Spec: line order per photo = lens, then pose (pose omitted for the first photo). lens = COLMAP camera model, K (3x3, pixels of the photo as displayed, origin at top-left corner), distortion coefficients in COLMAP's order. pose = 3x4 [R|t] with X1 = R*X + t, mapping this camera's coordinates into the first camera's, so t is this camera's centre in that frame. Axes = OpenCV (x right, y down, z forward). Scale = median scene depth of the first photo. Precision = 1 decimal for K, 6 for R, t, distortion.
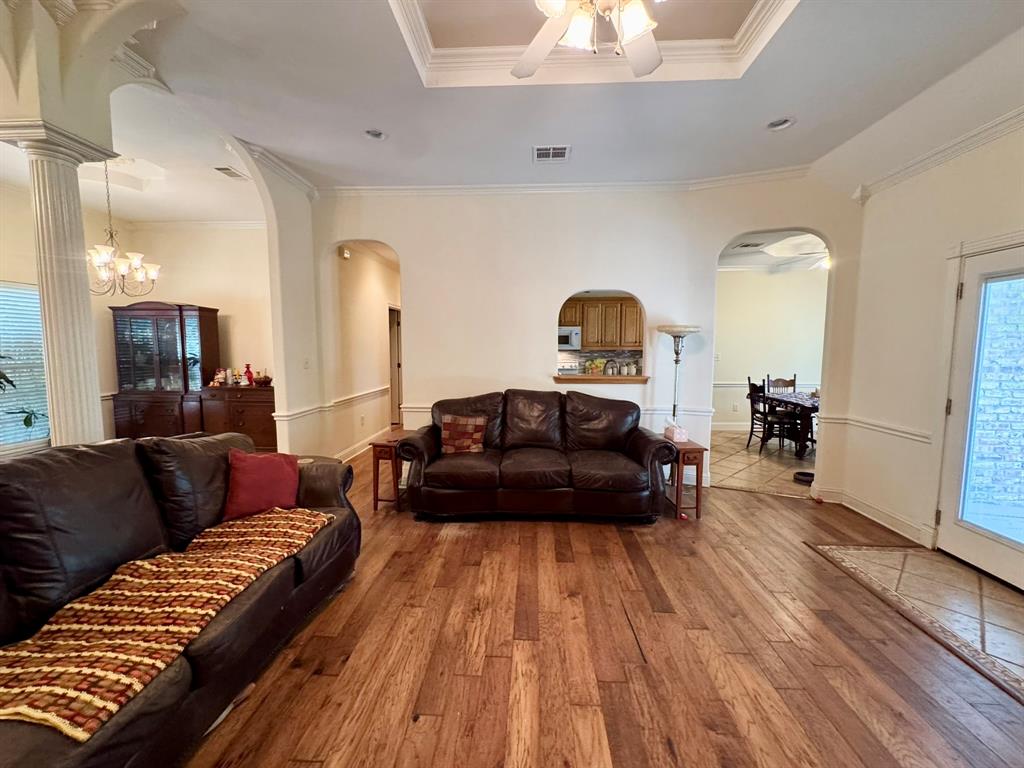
lens RADIAL K [[408.8, 0, 513.7], [0, 408.8, 382.1], [0, 0, 1]] dist [-0.005175, 0.000301]
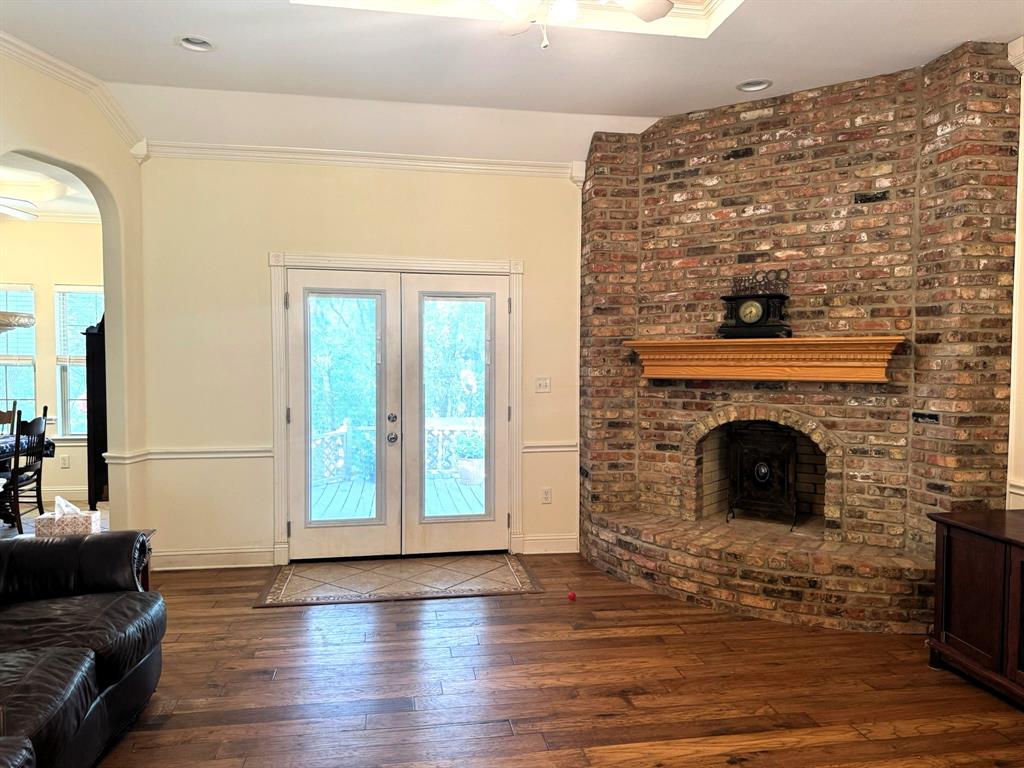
lens RADIAL K [[704.0, 0, 513.8], [0, 704.0, 385.0], [0, 0, 1]] dist [0.002982, 0.000352]
pose [[-0.215417, -0.042243, 0.975608, -0.710304], [0.080468, 0.994898, 0.060846, -0.071995], [-0.973201, 0.091612, -0.210918, 0.794429]]
